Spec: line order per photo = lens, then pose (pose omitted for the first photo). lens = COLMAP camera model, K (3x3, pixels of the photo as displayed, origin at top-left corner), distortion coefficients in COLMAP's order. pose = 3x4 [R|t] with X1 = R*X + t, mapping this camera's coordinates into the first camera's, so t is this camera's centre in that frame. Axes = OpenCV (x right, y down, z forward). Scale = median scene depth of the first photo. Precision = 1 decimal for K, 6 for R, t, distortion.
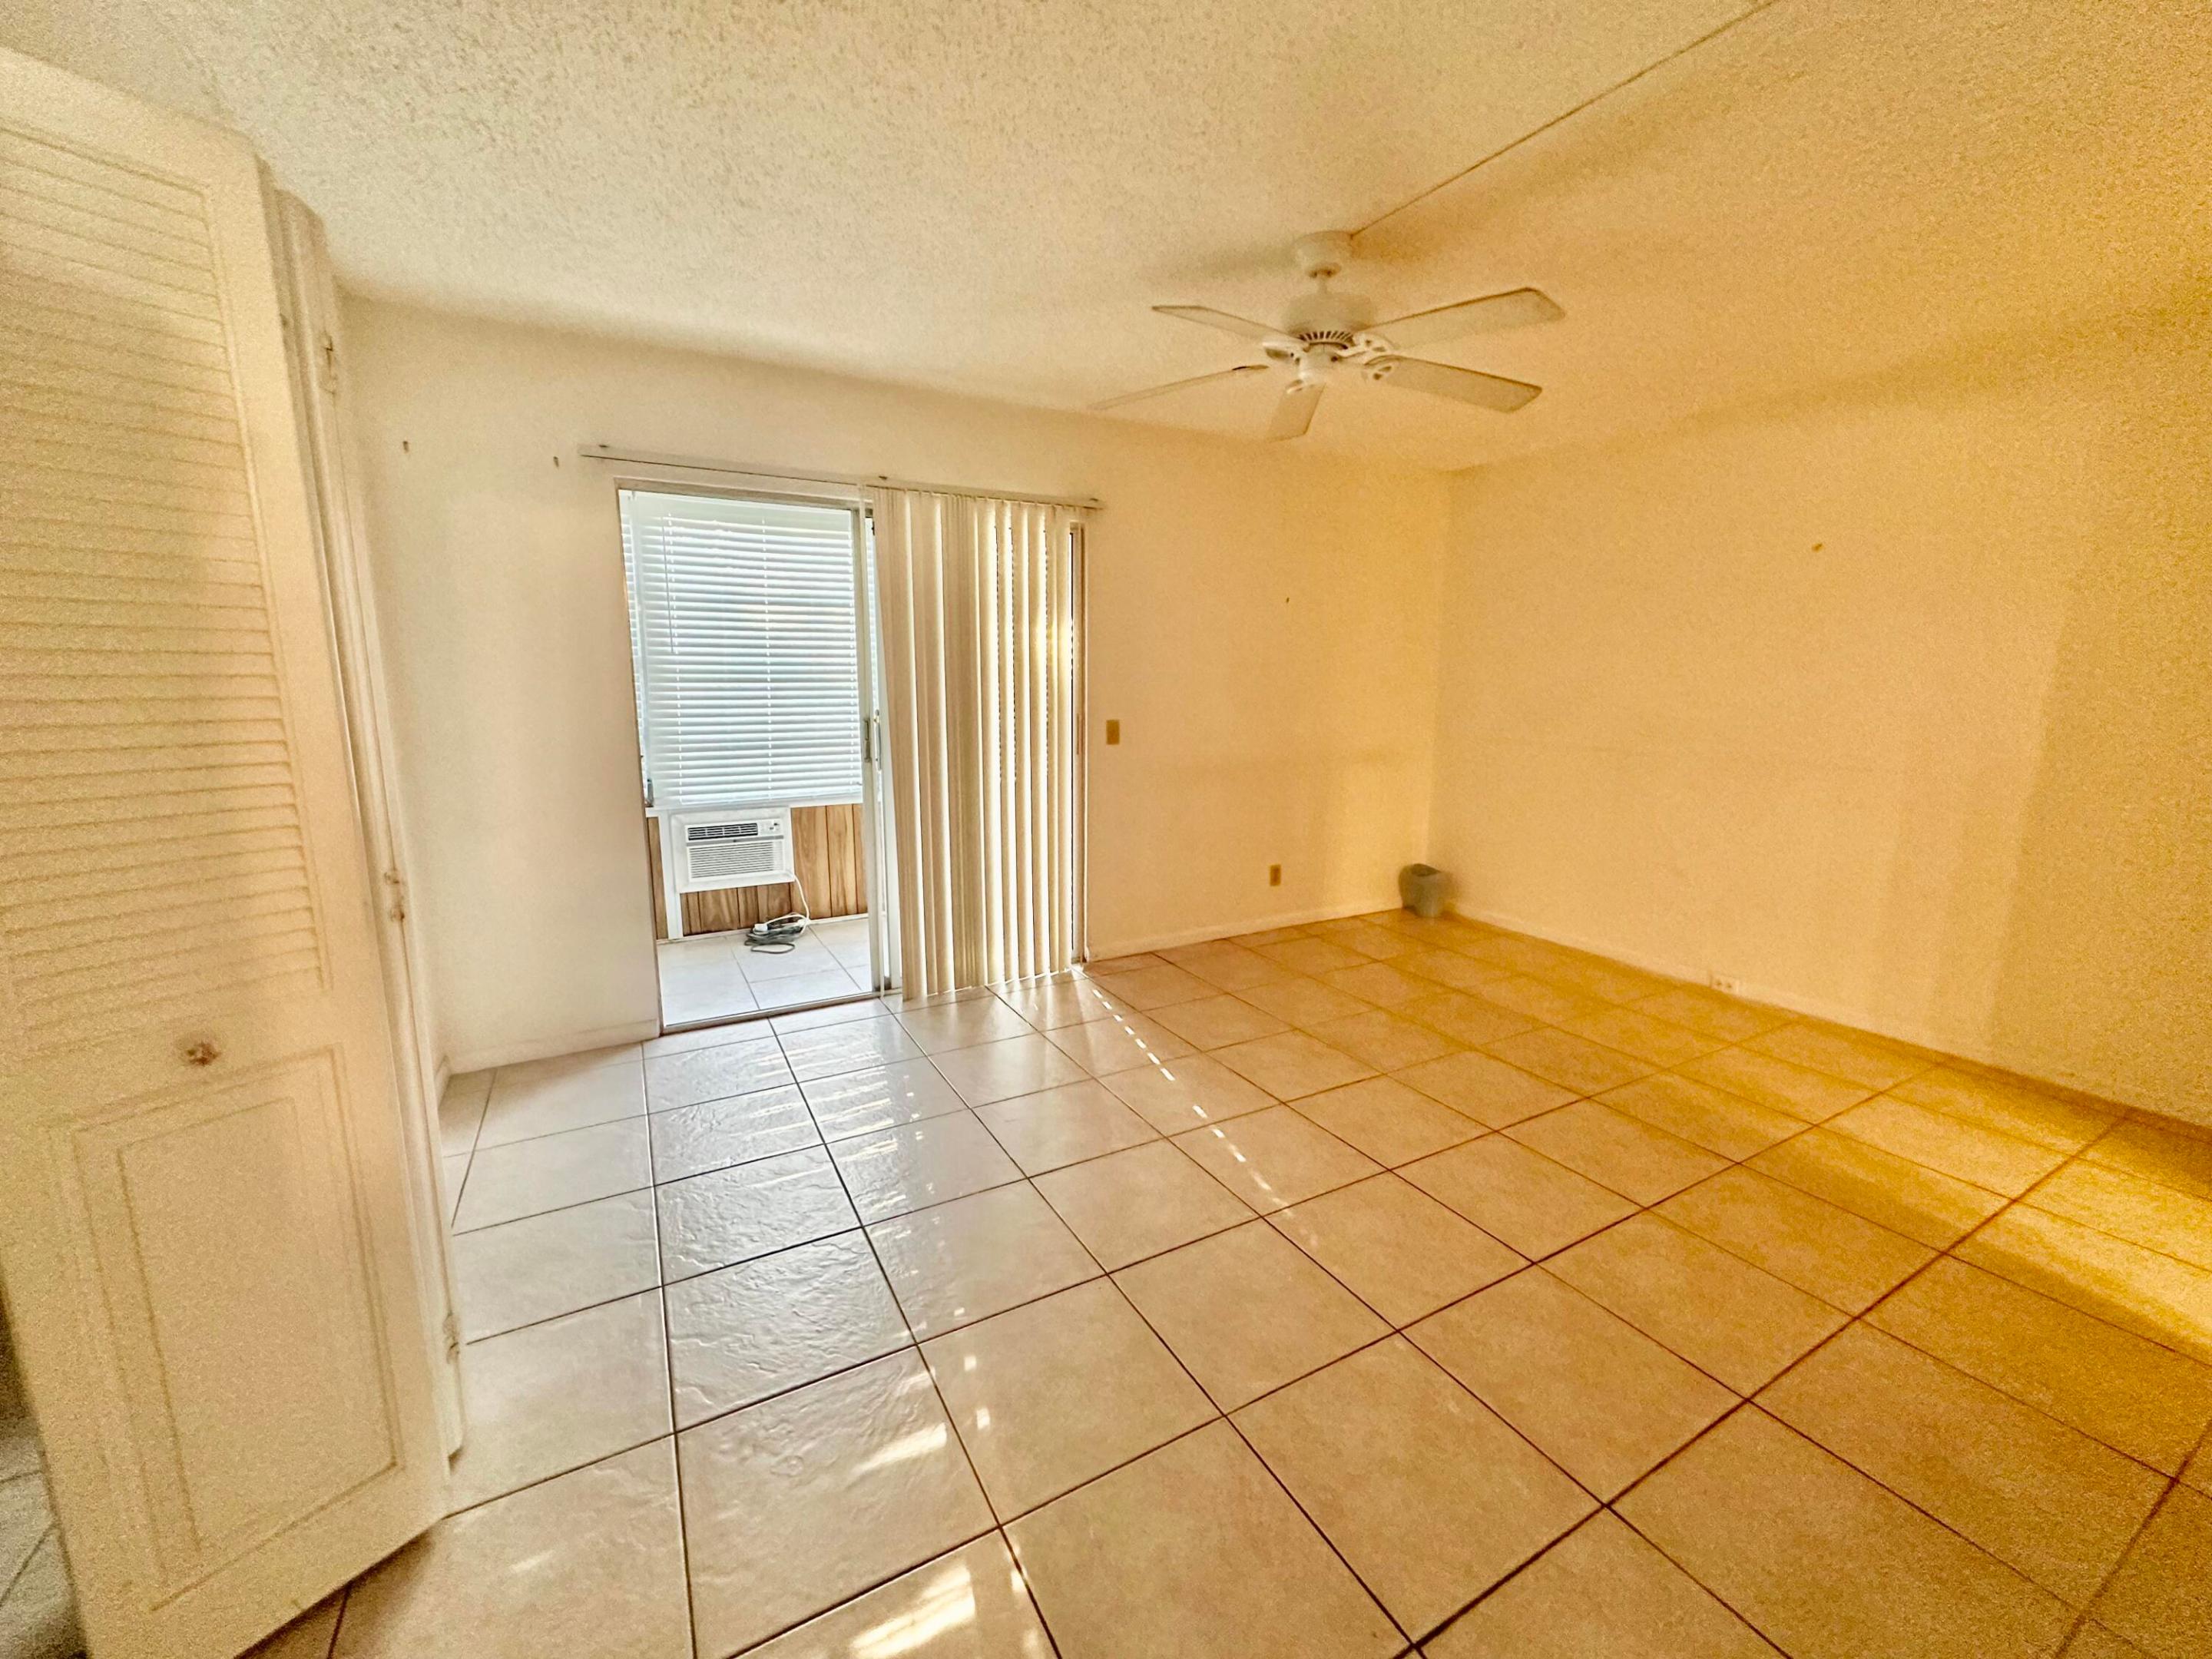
lens RADIAL K [[885.0, 0, 1105.8], [0, 885.0, 829.4], [0, 0, 1]] dist [0.001543, 0.000346]
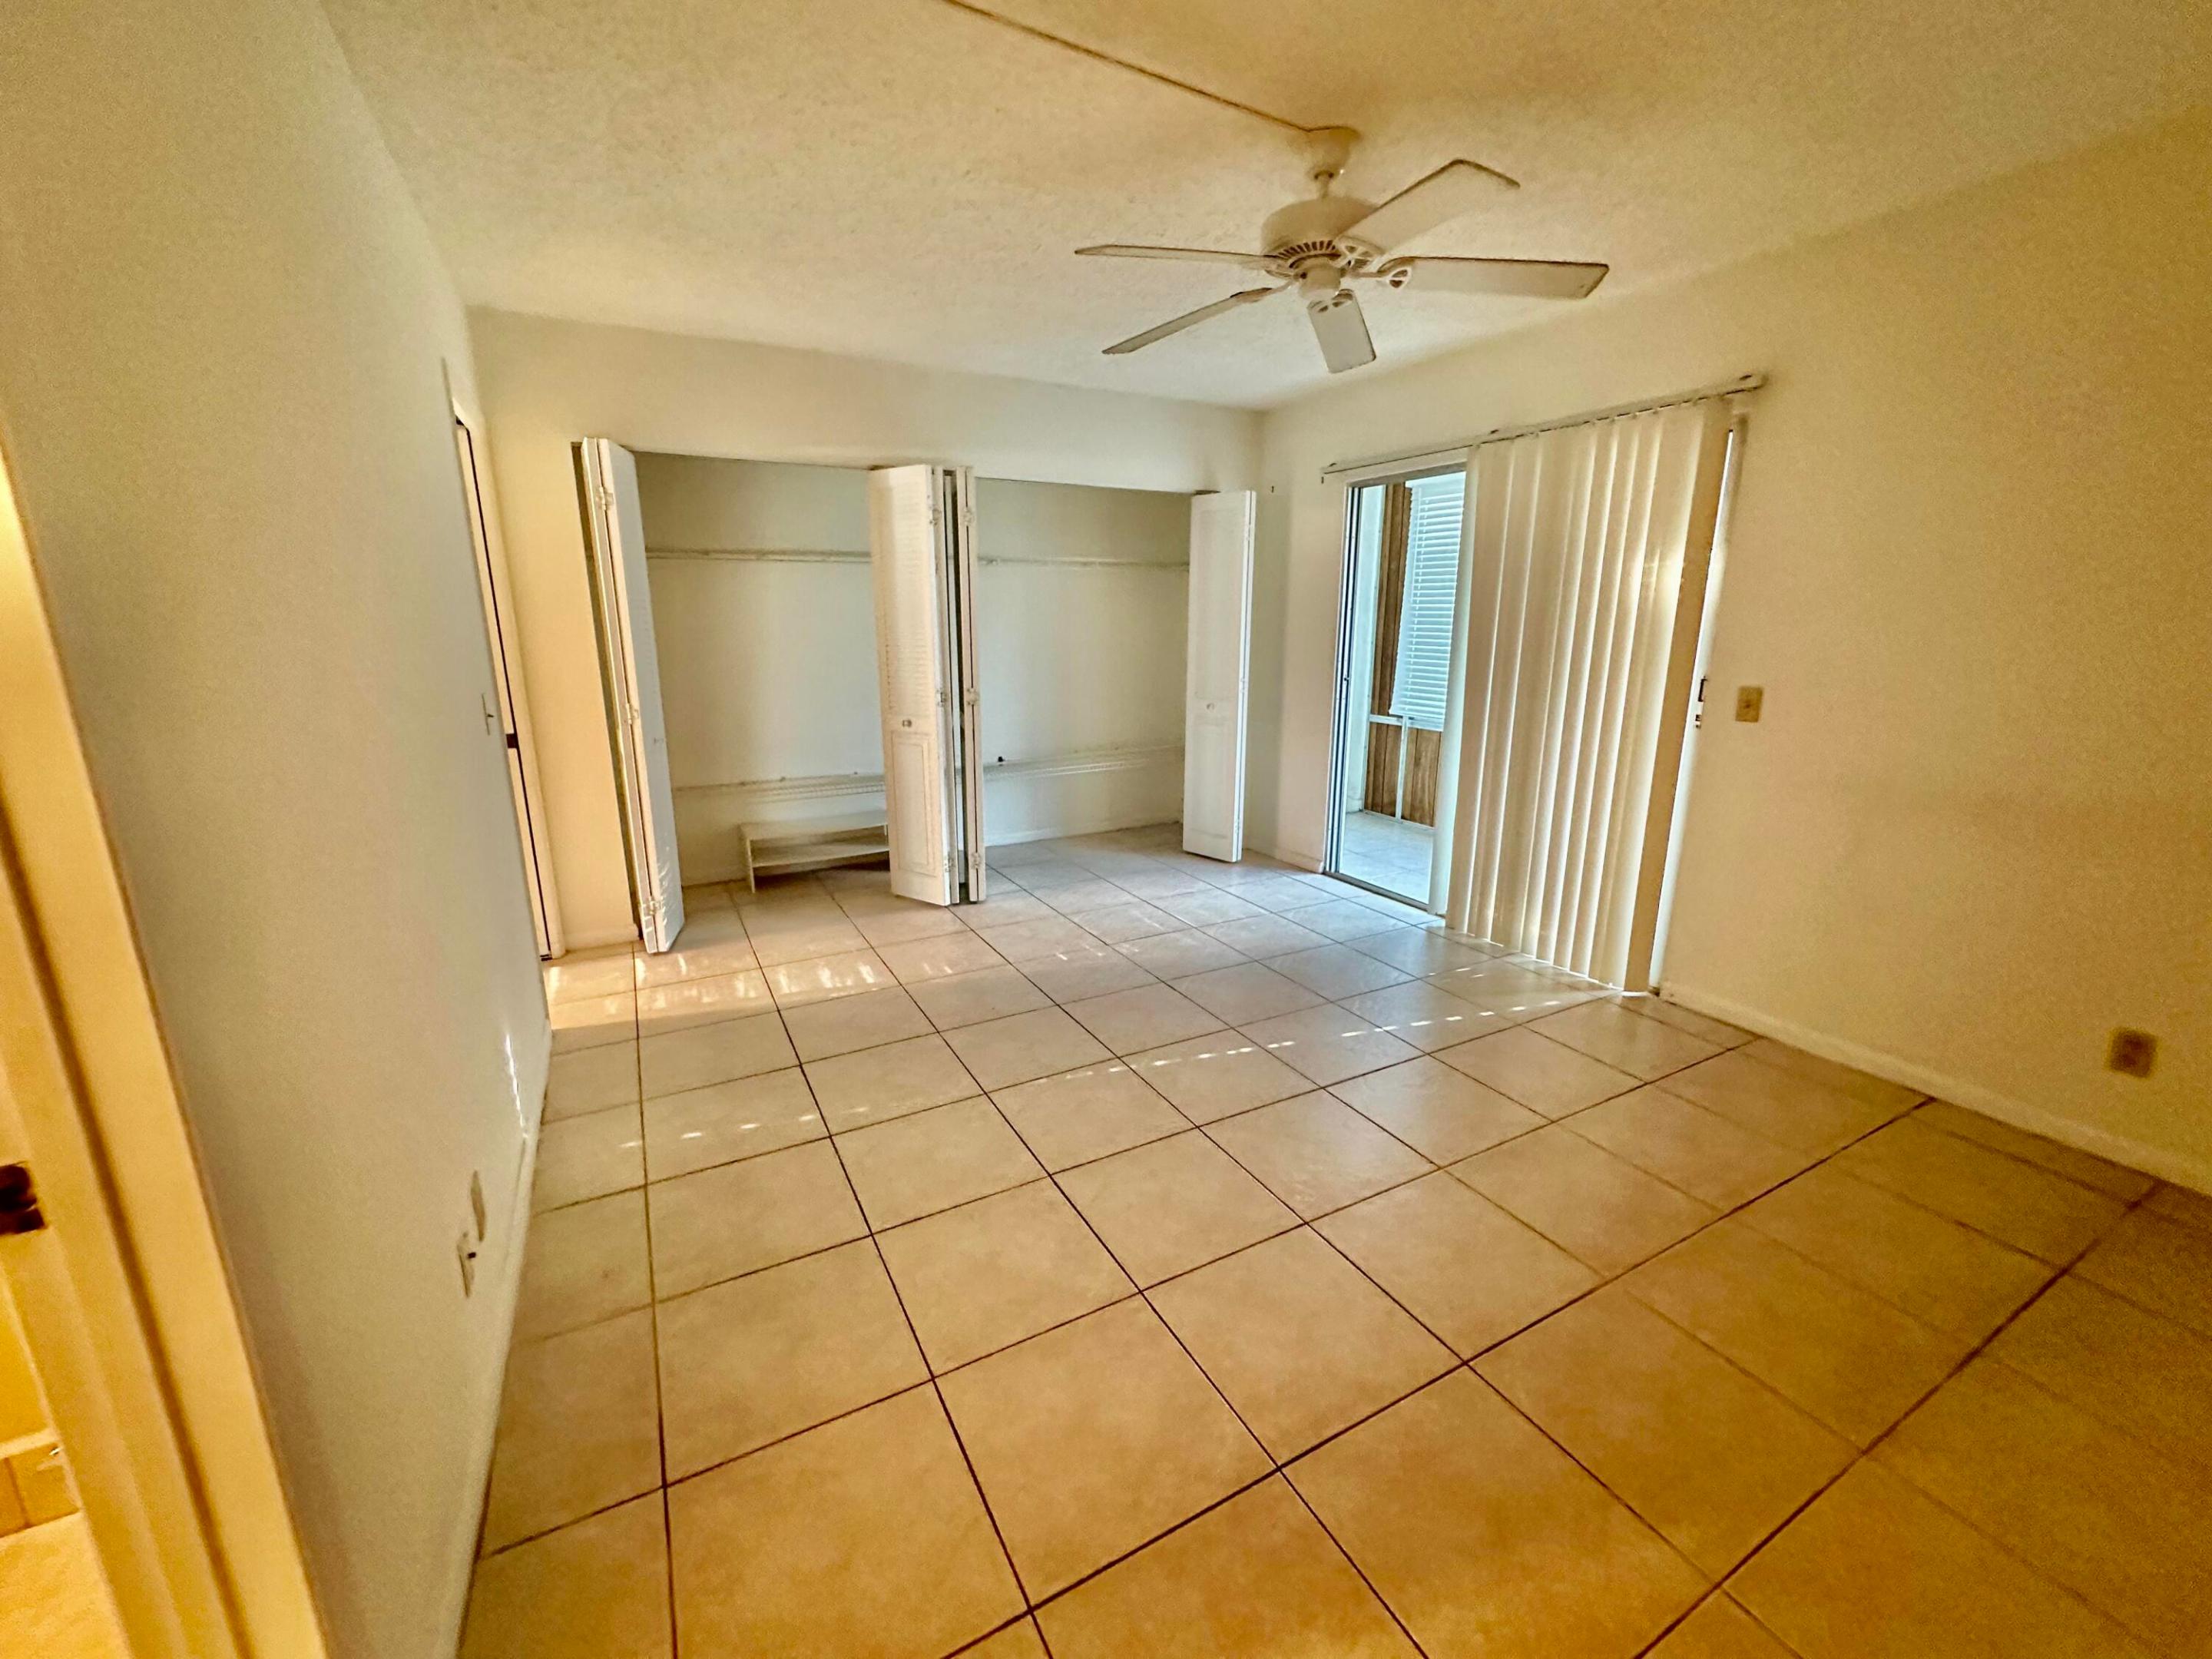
lens RADIAL K [[885.0, 0, 1108.0], [0, 885.0, 822.4], [0, 0, 1]] dist [0.001543, 0.000346]
pose [[-0.010783, 0.222595, -0.974851, 0.789453], [-0.178980, 0.958734, 0.220895, -0.090811], [0.983794, 0.176861, 0.029502, 0.533226]]
